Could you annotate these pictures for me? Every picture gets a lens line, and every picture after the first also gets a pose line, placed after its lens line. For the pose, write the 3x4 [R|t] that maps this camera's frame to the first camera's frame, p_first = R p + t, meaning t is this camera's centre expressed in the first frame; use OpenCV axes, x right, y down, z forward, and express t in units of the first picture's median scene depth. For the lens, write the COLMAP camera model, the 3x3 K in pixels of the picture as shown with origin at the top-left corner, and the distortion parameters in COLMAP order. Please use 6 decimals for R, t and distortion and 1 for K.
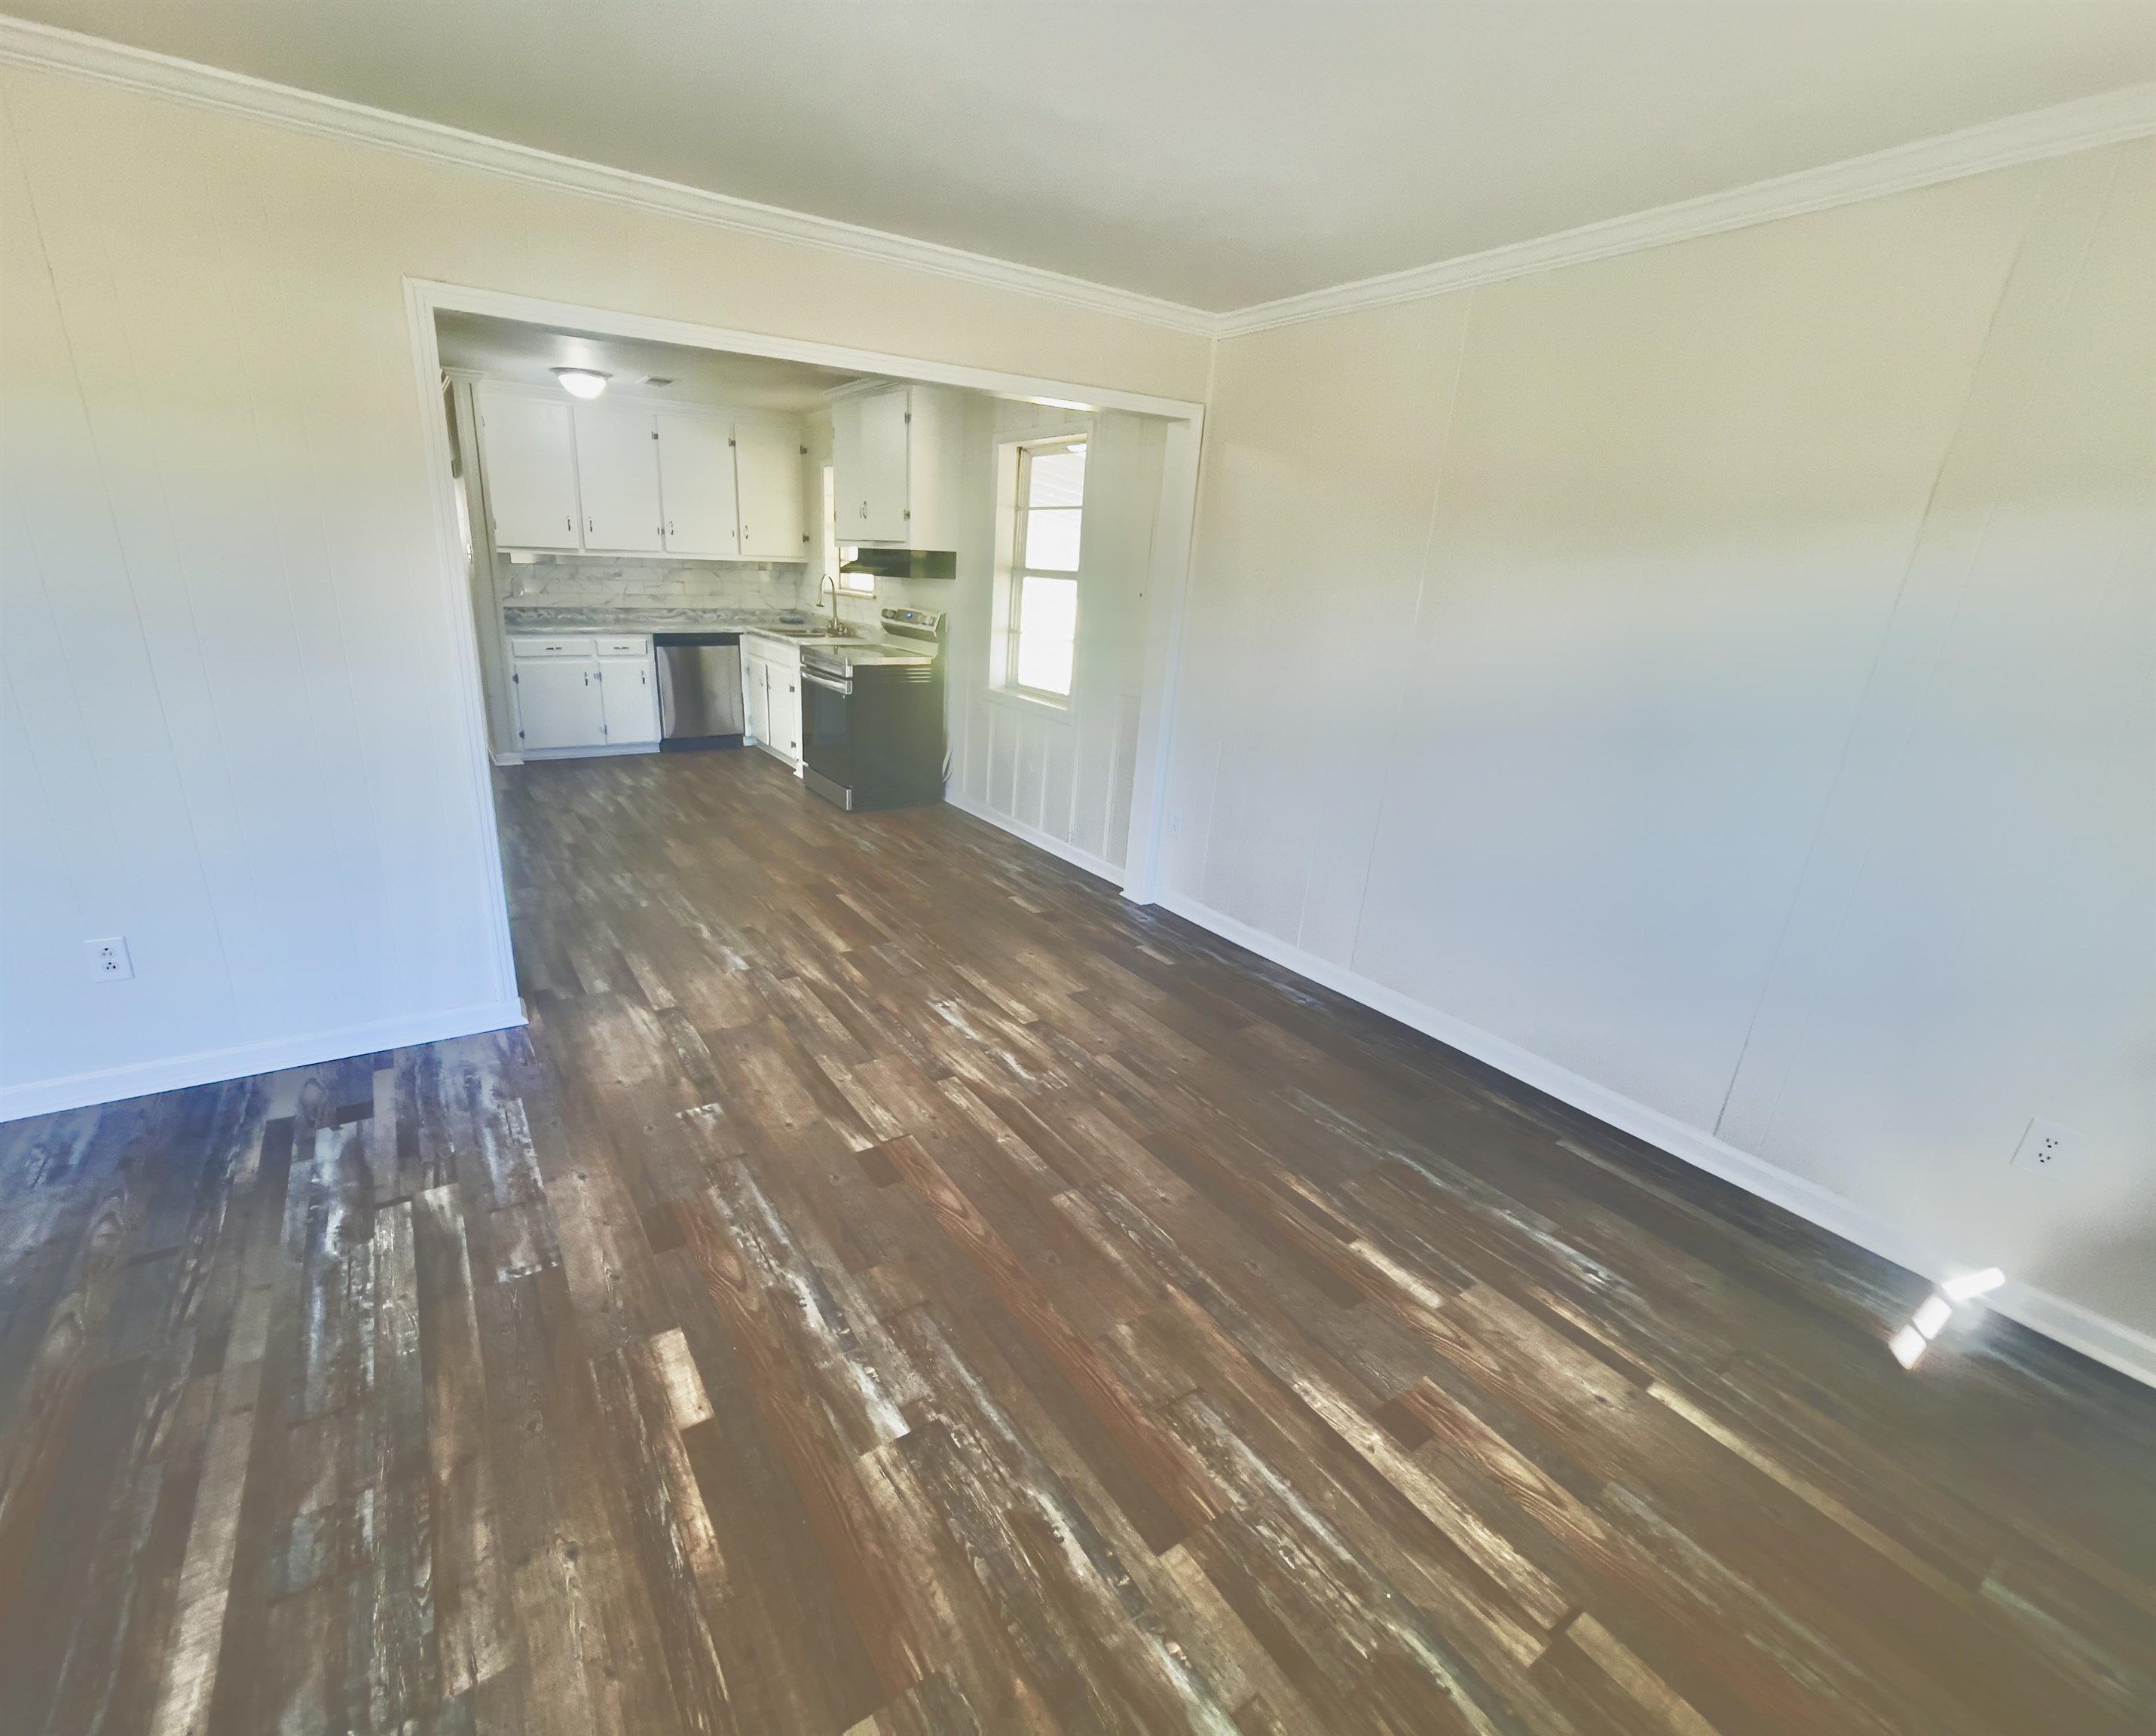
lens RADIAL K [[930.1, 0, 997.5], [0, 930.1, 869.5], [0, 0, 1]] dist [0.001730, 0.000006]
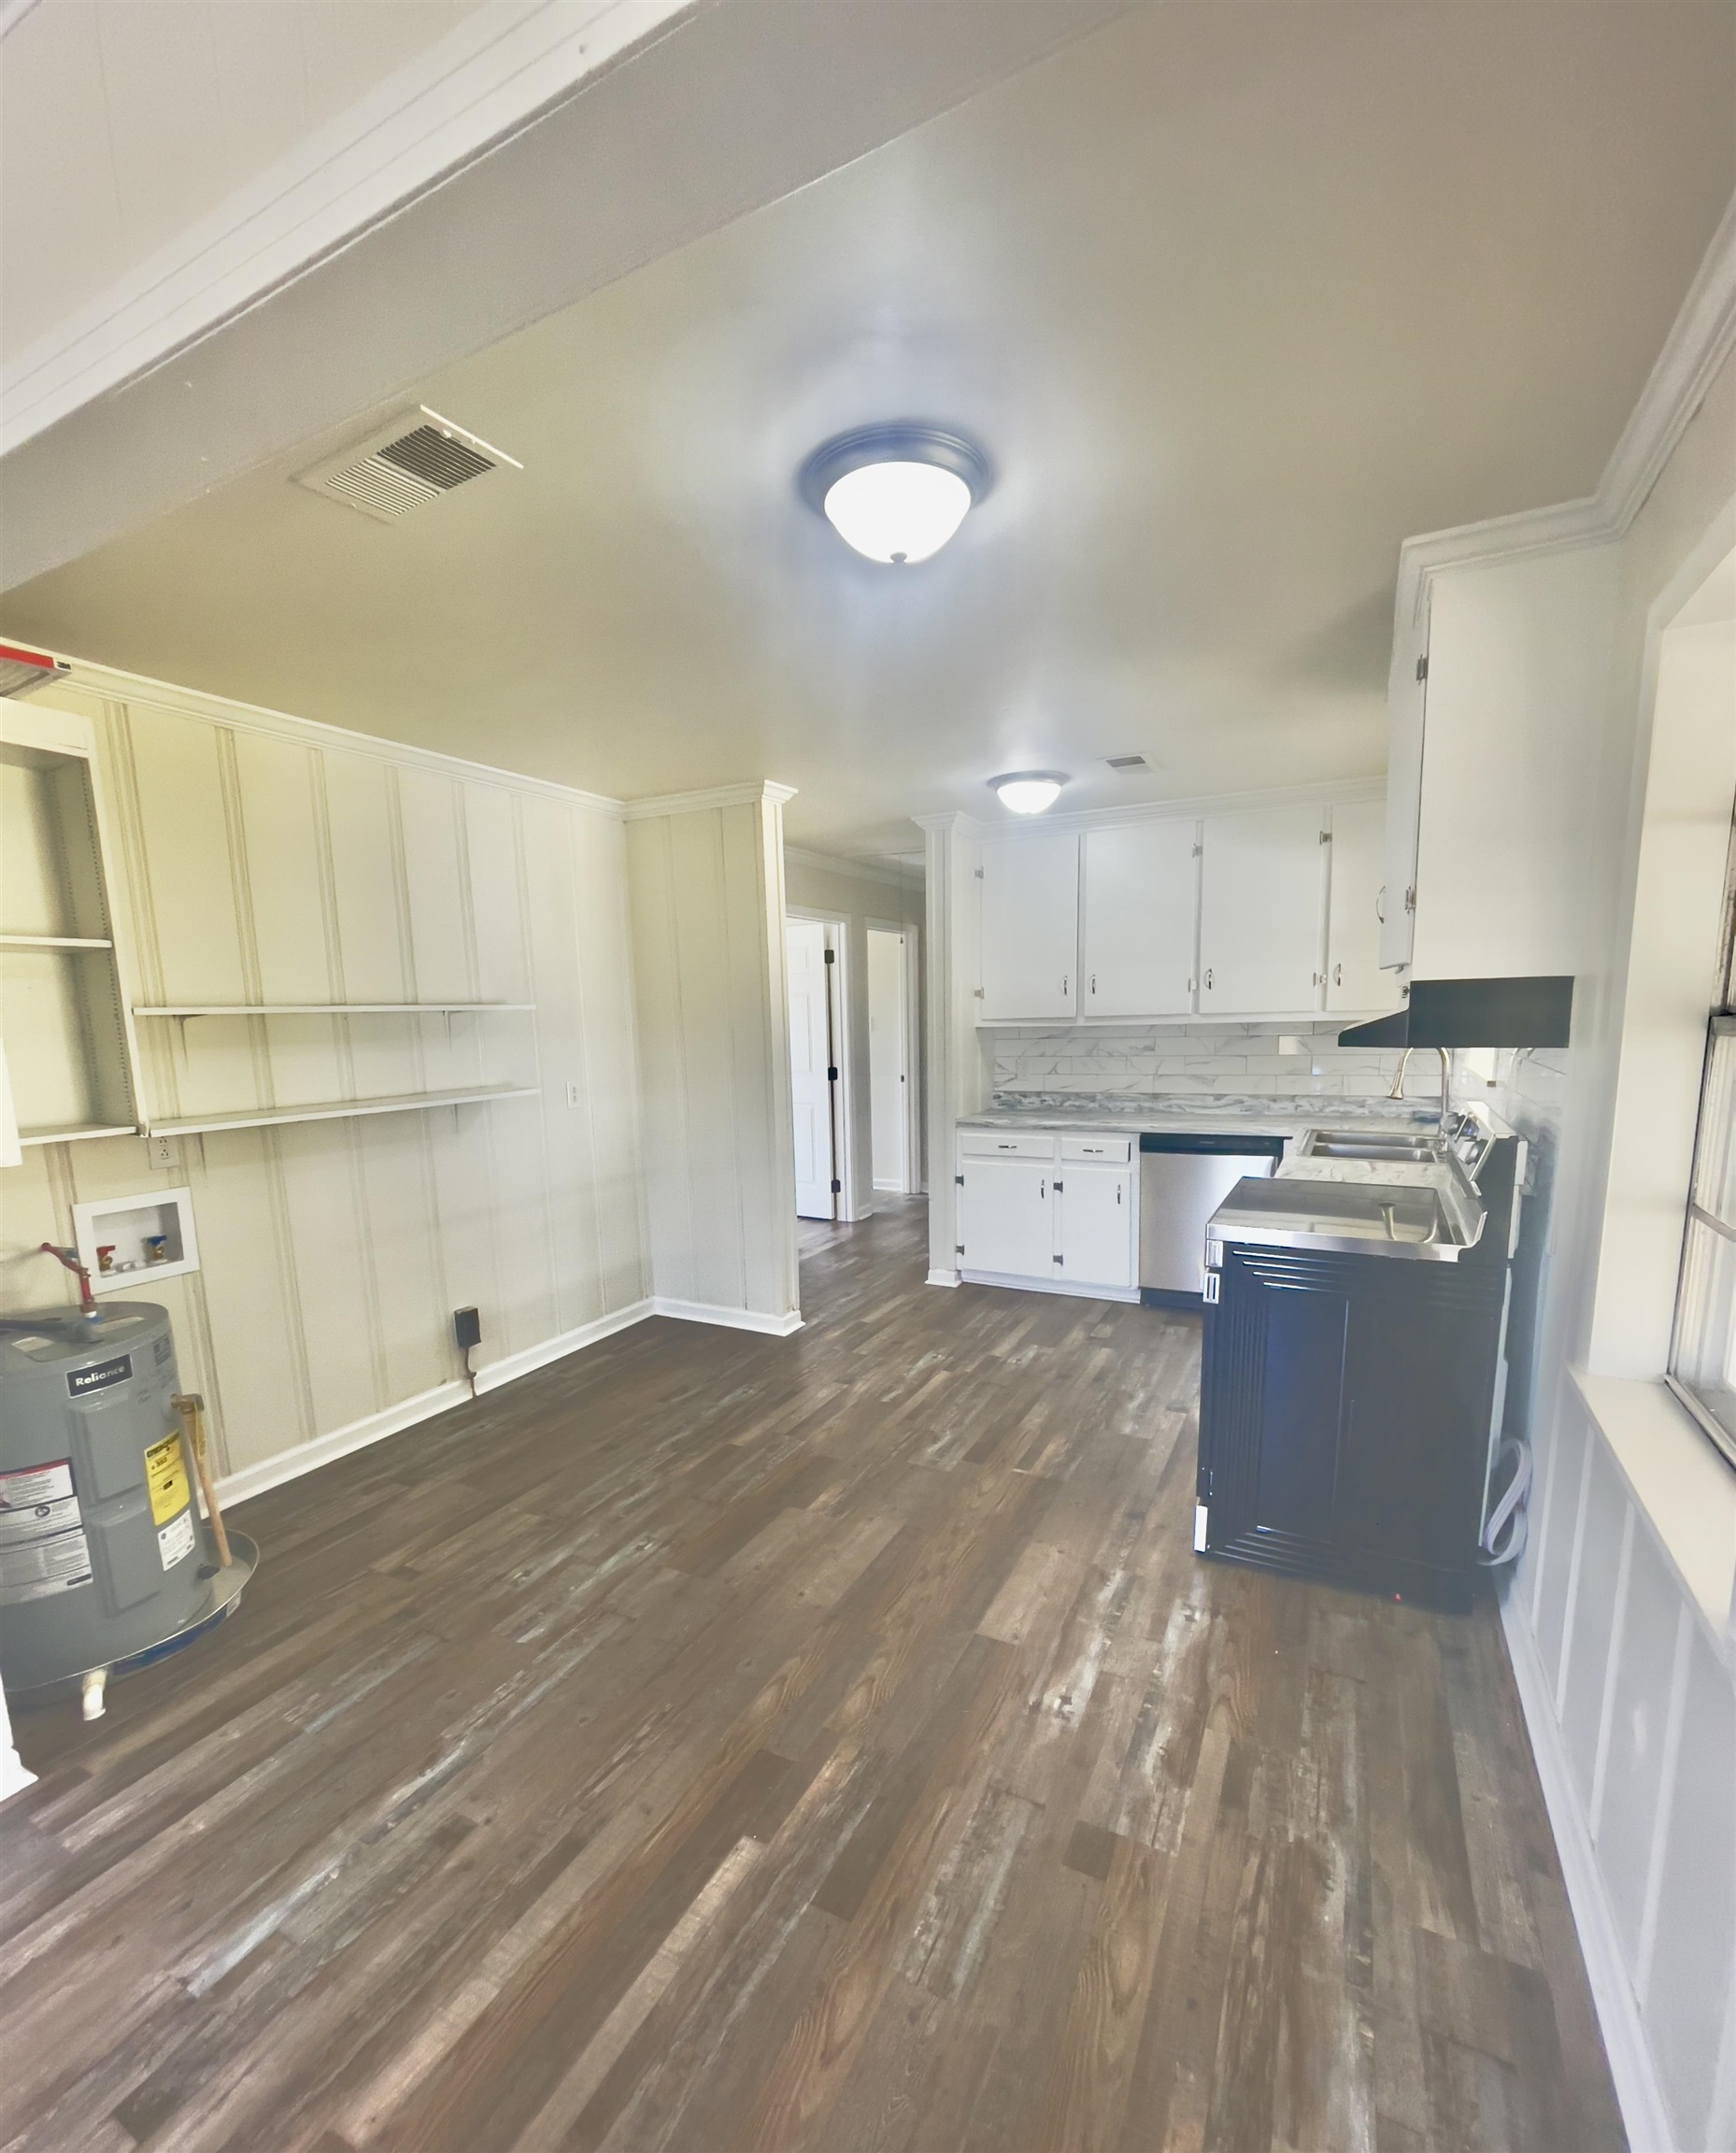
lens RADIAL K [[928.8, 0, 867.3], [0, 928.8, 1152.0], [0, 0, 1]] dist [0.001730, 0.000006]
pose [[0.503305, 0.073538, -0.860974, 0.122848], [-0.231678, 0.971377, -0.052466, -0.175013], [0.832472, 0.225875, 0.505936, 0.548746]]
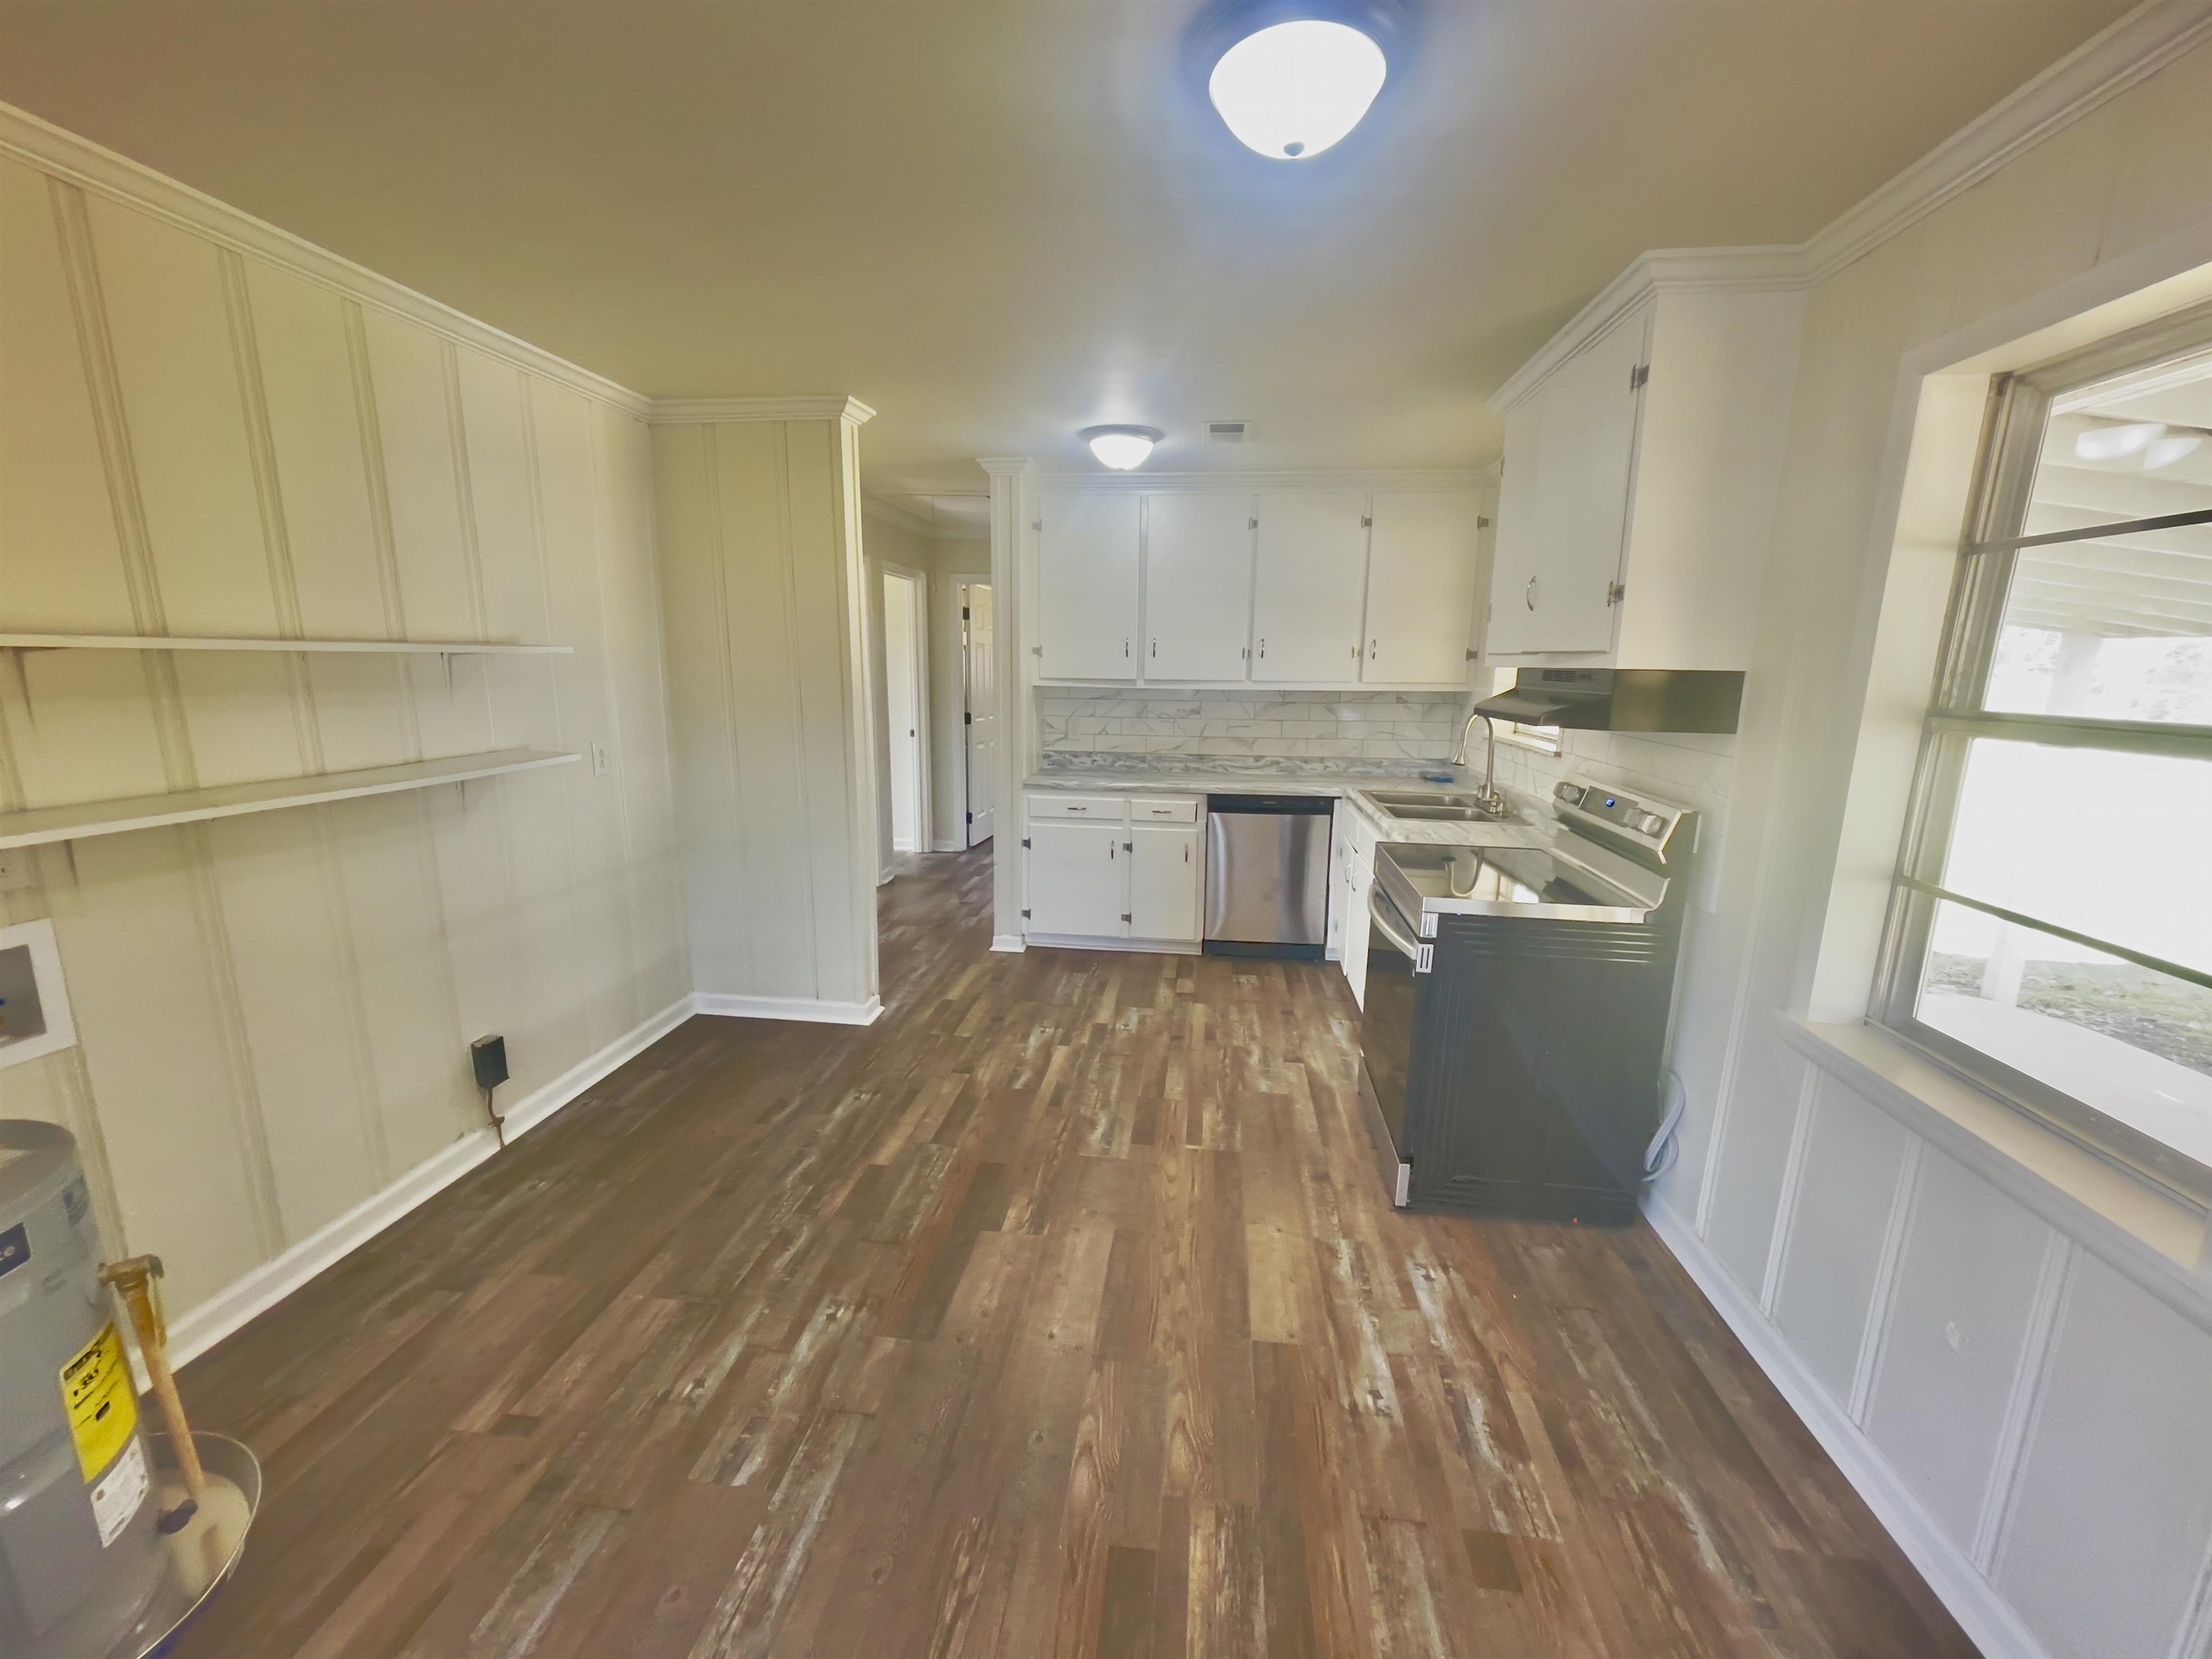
lens RADIAL K [[884.1, 0, 1101.1], [0, 884.1, 839.5], [0, 0, 1]] dist [-0.012400, 0.011387]
pose [[0.772912, 0.093440, -0.627595, -0.011484], [-0.183303, 0.979807, -0.079867, -0.167490], [0.607459, 0.176771, 0.774432, 0.486723]]
